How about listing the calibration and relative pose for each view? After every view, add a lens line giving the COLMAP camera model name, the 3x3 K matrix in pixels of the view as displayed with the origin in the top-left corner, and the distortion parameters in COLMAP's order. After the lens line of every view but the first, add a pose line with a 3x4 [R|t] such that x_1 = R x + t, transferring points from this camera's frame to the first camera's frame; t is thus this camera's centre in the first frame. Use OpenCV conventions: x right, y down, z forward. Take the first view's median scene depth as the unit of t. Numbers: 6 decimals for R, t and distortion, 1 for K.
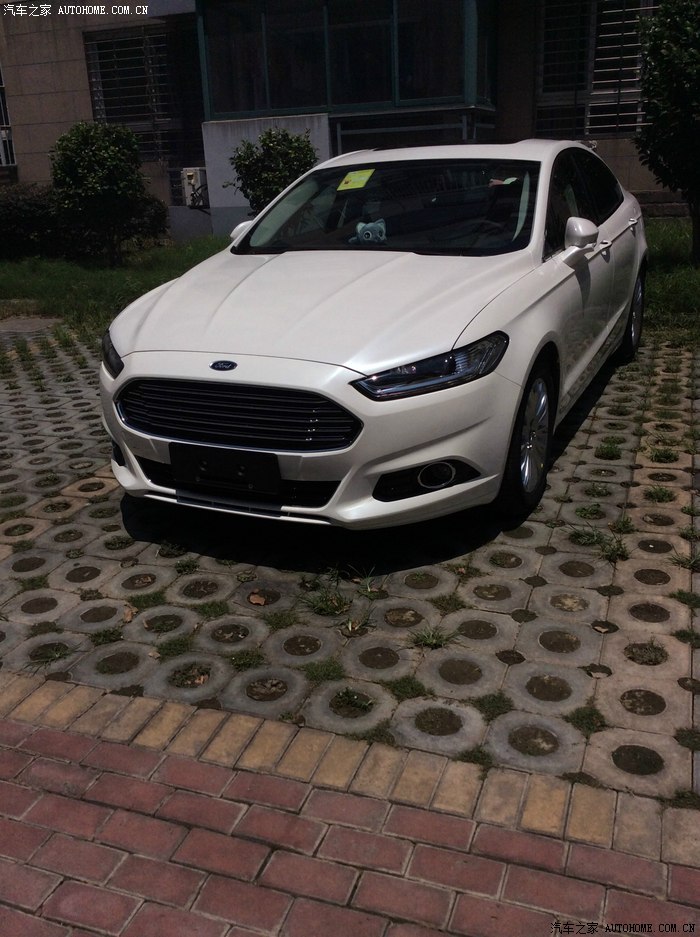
lens RADIAL K [[835.6, 0, 350.0], [0, 835.6, 468.5], [0, 0, 1]] dist [0.068664, -0.003509]
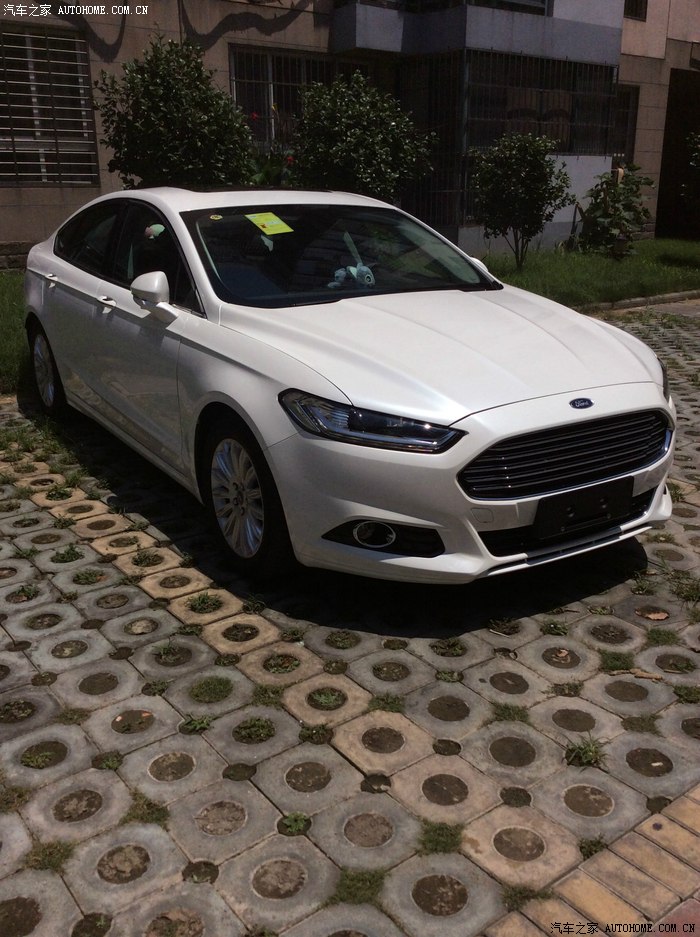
lens RADIAL K [[835.6, 0, 350.0], [0, 835.6, 468.5], [0, 0, 1]] dist [0.068664, -0.003509]
pose [[0.579628, -0.235665, 0.780060, -0.997161], [0.279425, 0.956711, 0.081405, -0.187923], [-0.765476, 0.170784, 0.620387, 0.559212]]
